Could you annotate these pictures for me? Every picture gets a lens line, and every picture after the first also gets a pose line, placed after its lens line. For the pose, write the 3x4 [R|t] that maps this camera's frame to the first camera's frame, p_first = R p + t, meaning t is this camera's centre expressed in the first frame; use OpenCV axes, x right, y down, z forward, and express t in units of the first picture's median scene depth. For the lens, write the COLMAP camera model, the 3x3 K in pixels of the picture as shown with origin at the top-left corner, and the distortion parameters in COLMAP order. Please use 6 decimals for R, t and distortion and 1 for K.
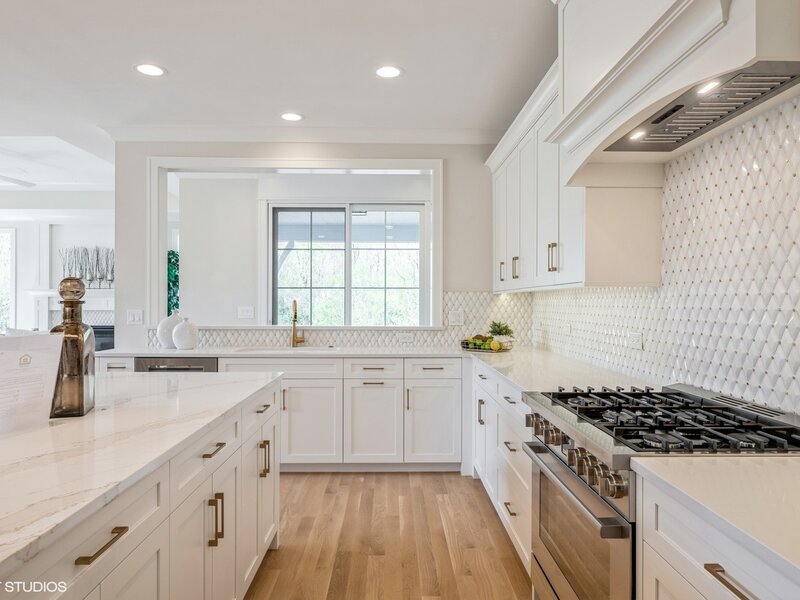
lens RADIAL K [[520.0, 0, 400.0], [0, 520.0, 300.0], [0, 0, 1]] dist [-0.000529, -0.000036]
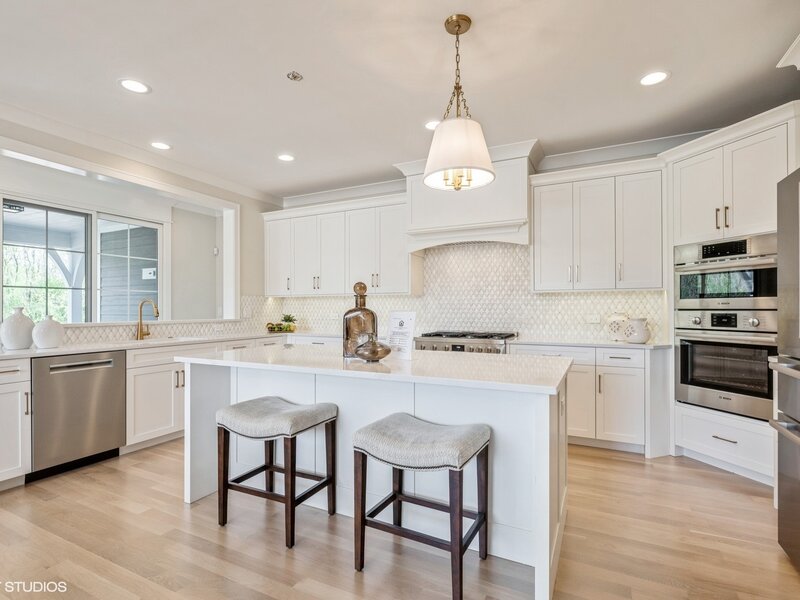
lens RADIAL K [[374.6, 0, 400.0], [0, 374.6, 300.0], [0, 0, 1]] dist [-0.001462, -0.000288]
pose [[0.496390, 0.015950, 0.867953, -0.641989], [-0.002238, 0.999851, -0.017094, 0.015595], [-0.868097, 0.006543, 0.496352, 0.091866]]
